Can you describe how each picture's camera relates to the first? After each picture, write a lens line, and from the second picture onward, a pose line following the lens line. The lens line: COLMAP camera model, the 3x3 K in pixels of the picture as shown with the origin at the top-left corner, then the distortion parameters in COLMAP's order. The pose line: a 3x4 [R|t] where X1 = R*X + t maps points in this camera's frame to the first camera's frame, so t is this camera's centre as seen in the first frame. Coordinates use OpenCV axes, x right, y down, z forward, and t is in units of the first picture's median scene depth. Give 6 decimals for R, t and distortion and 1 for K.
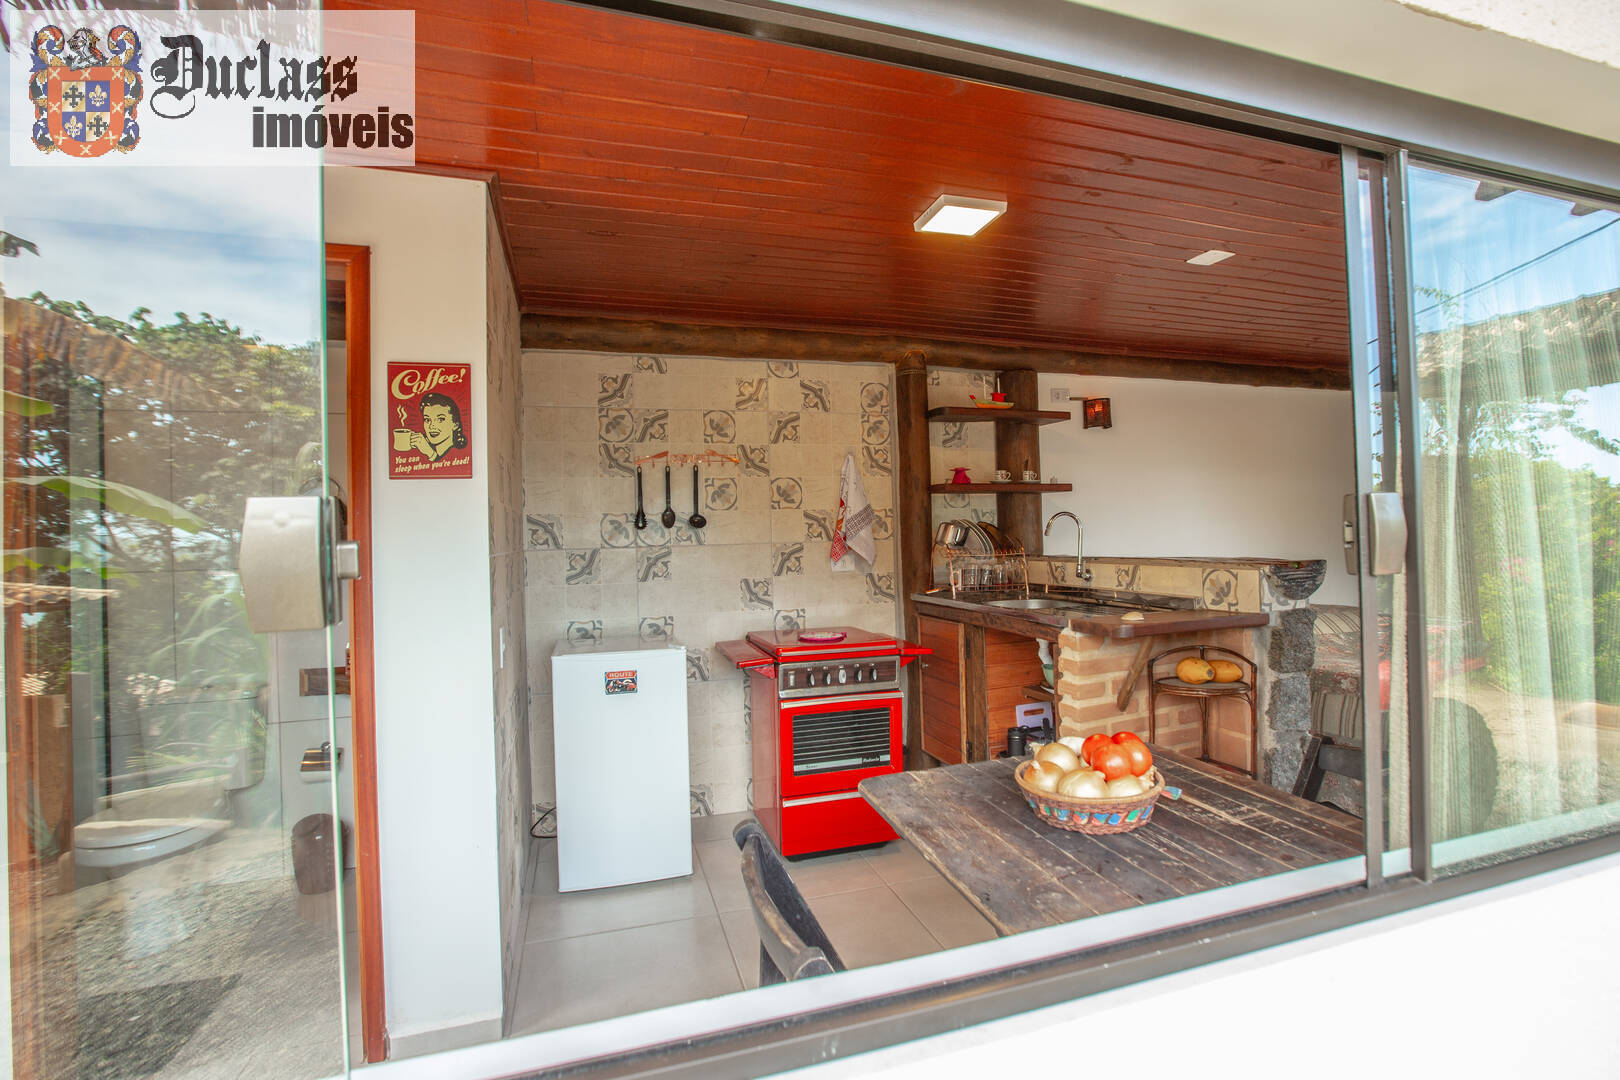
lens RADIAL K [[753.0, 0, 820.8], [0, 753.0, 528.1], [0, 0, 1]] dist [-0.057317, 0.021811]
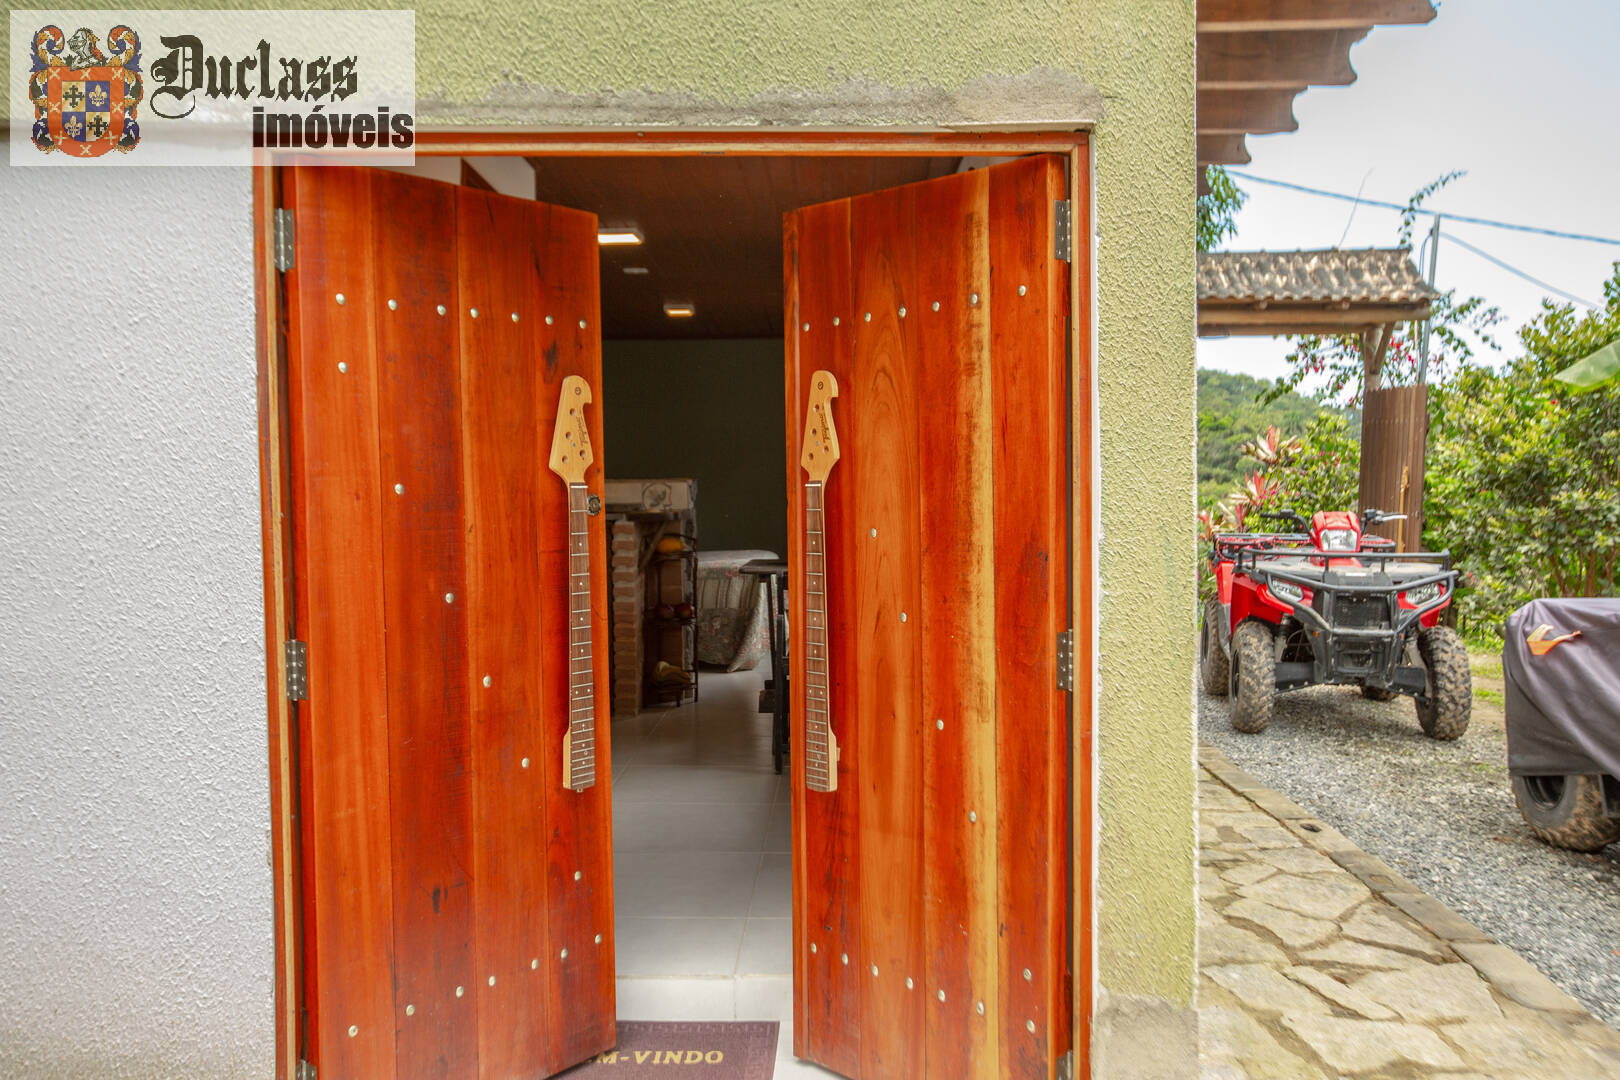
lens RADIAL K [[1364.5, 0, 814.0], [0, 1364.5, 536.5], [0, 0, 1]] dist [0.023246, 0.027152]
pose [[0.323842, -0.017636, 0.945947, -1.496042], [-0.005174, 0.999778, 0.020412, 0.077797], [-0.946097, -0.011505, 0.323679, -0.165301]]
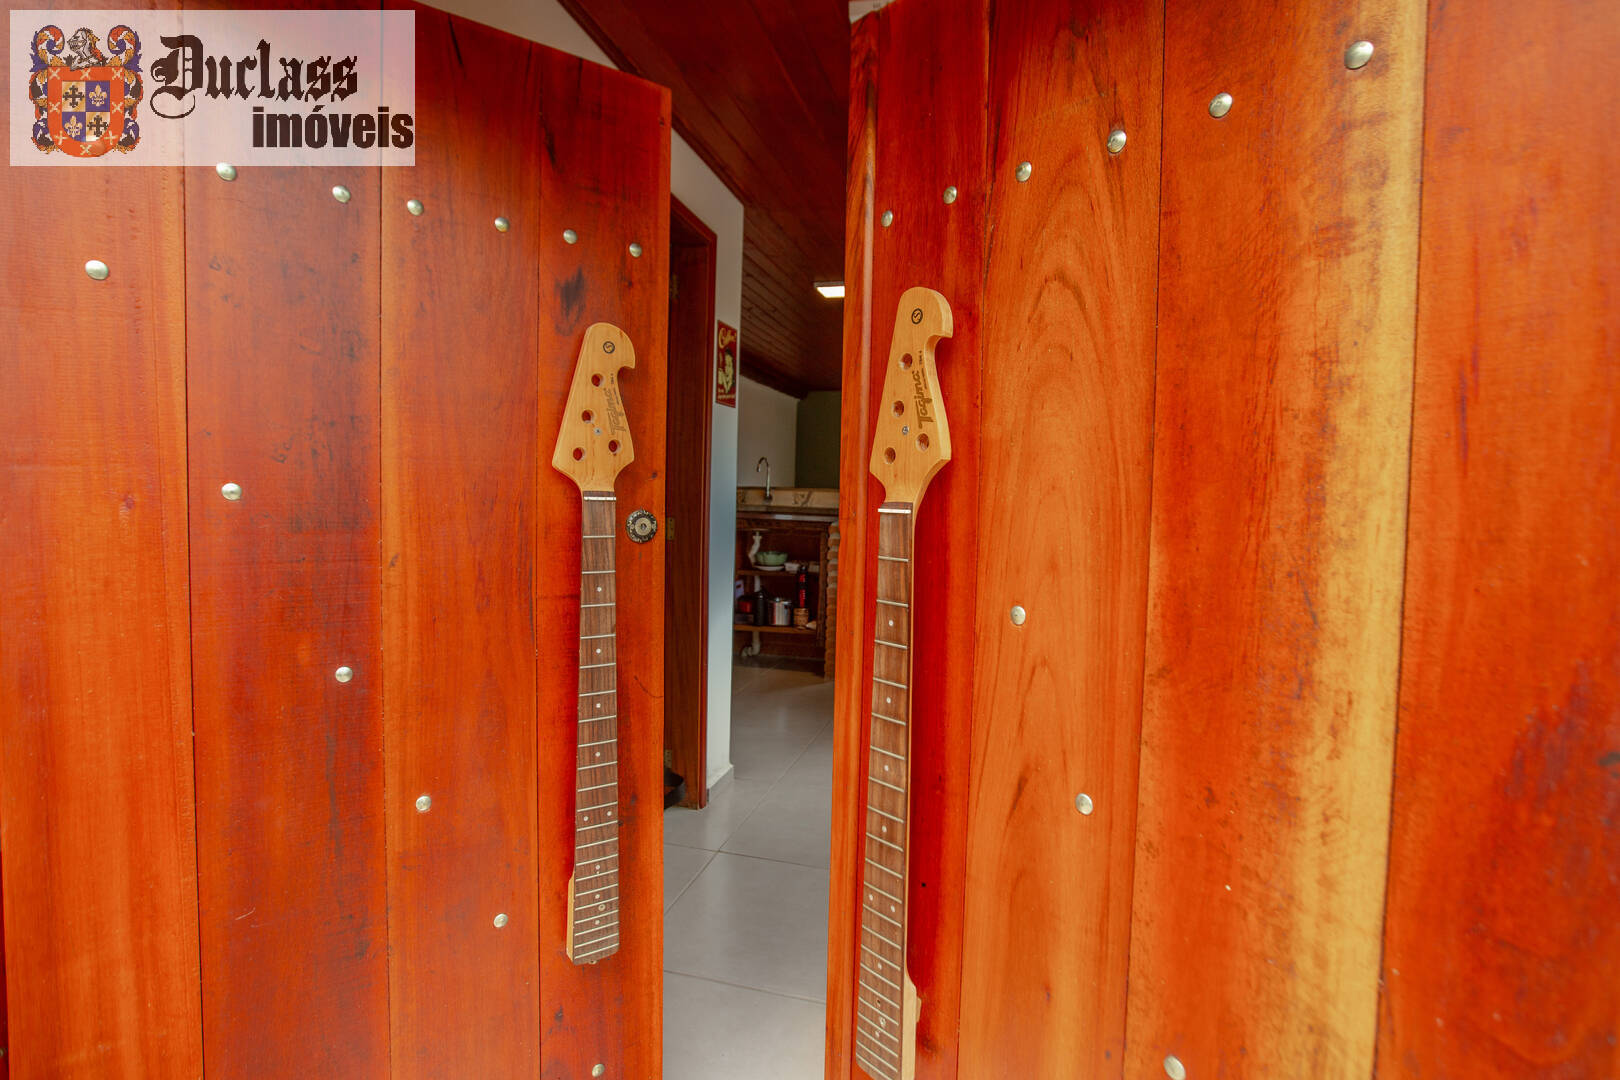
lens RADIAL K [[855.7, 0, 781.1], [0, 855.7, 524.5], [0, 0, 1]] dist [-0.039323, 0.012559]
pose [[0.378637, -0.008914, 0.925503, -0.999083], [-0.041051, 0.998808, 0.026415, 0.062946], [-0.924635, -0.047994, 0.377819, 0.024949]]
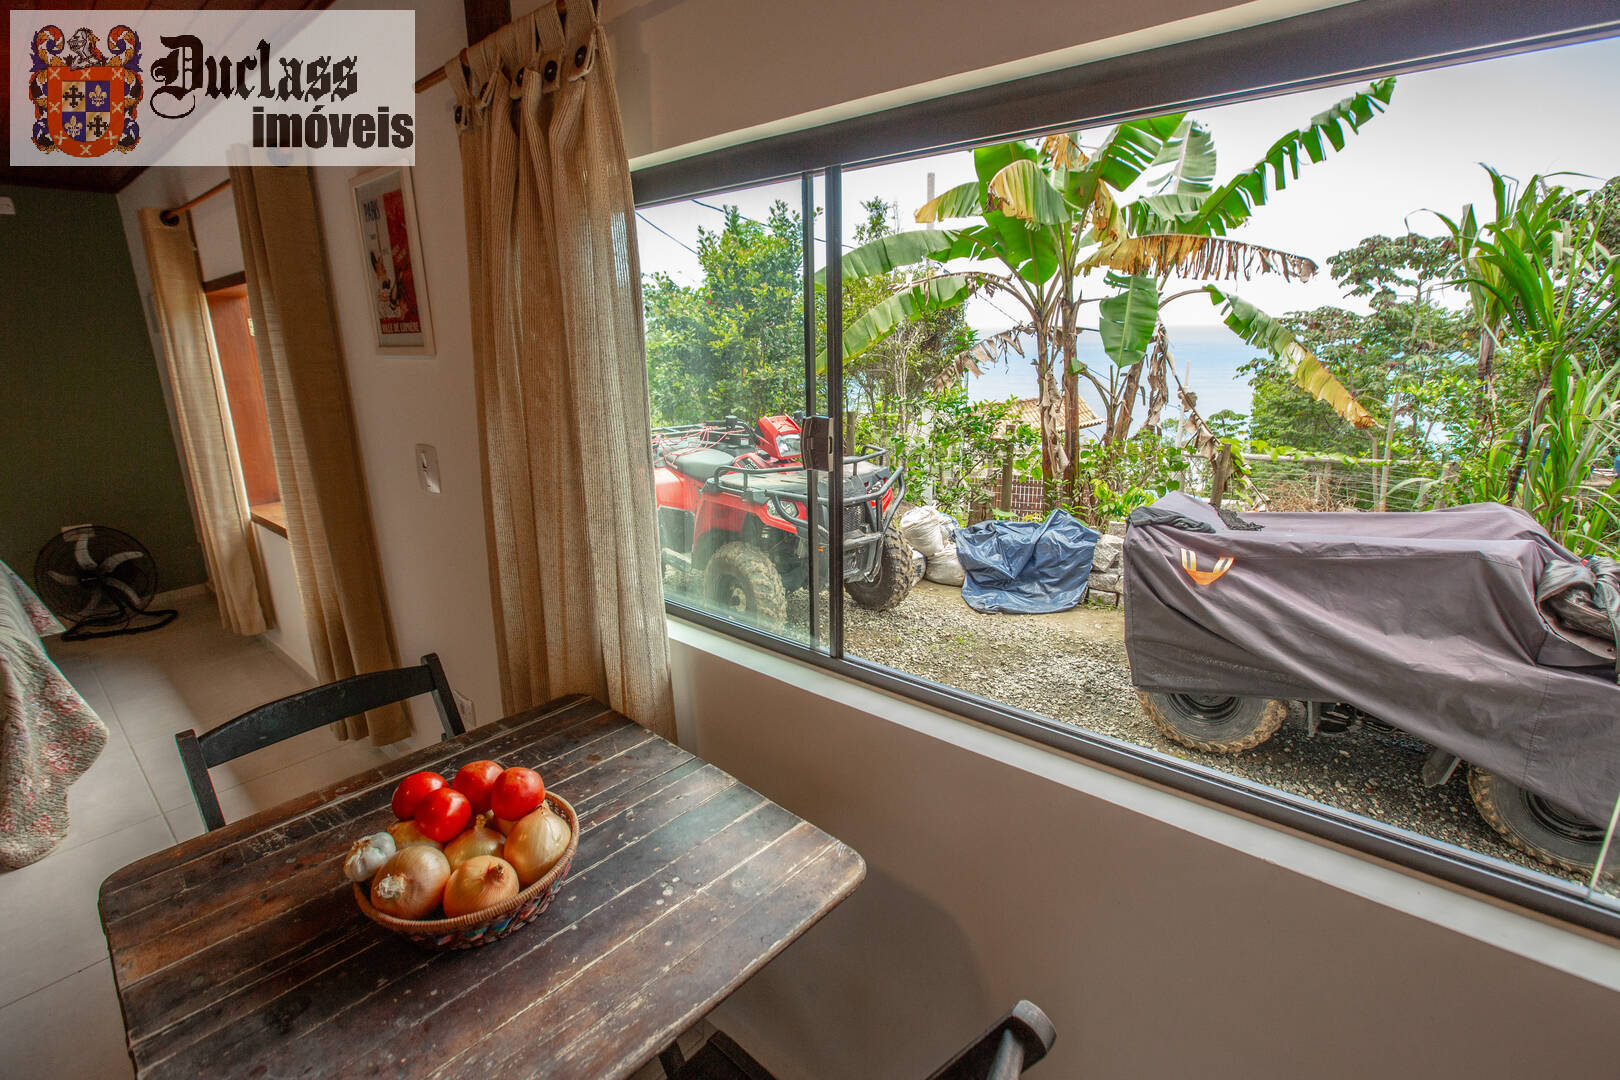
lens RADIAL K [[753.0, 0, 811.1], [0, 753.0, 528.0], [0, 0, 1]] dist [-0.057317, 0.021811]
pose [[-0.519727, -0.188343, 0.833313, -0.121205], [0.024774, 0.971664, 0.235064, -0.040371], [-0.853973, 0.142814, -0.500334, 0.397109]]
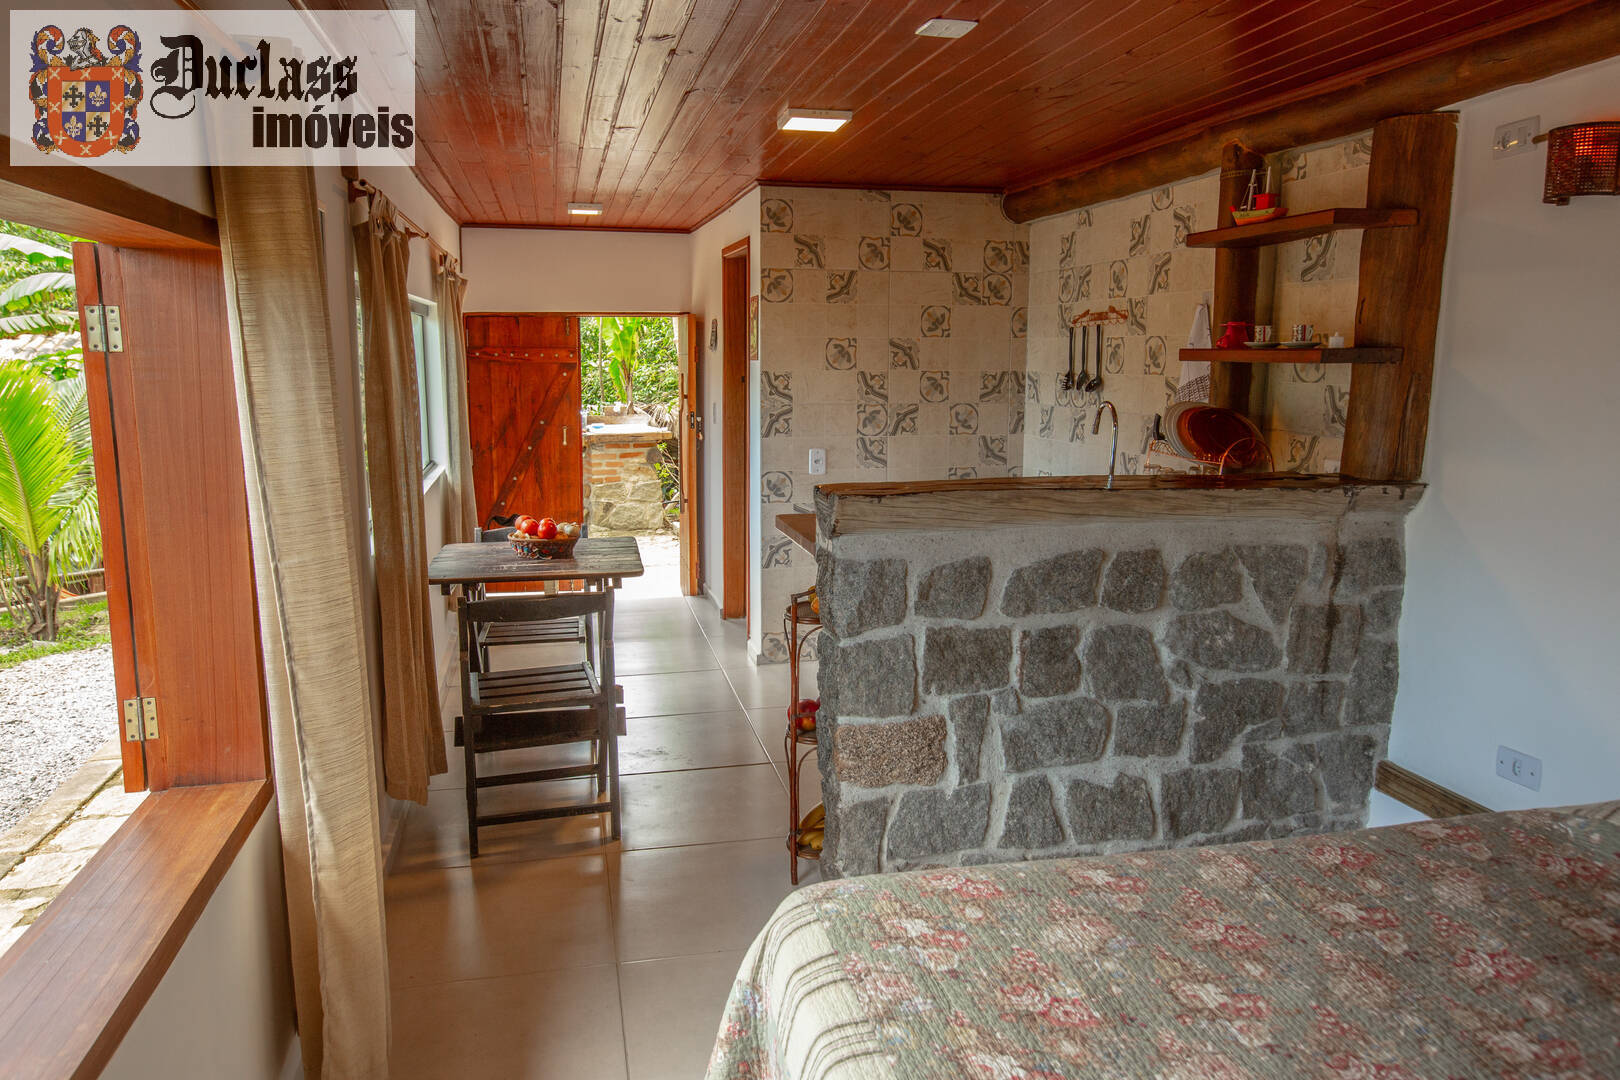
lens RADIAL K [[1094.9, 0, 806.9], [0, 1094.9, 518.6], [0, 0, 1]] dist [-0.042578, 0.063184]
pose [[-0.085721, 0.174123, -0.980986, 1.225989], [0.007731, 0.984697, 0.174106, -0.083796], [0.996289, 0.007340, -0.085755, 0.754759]]
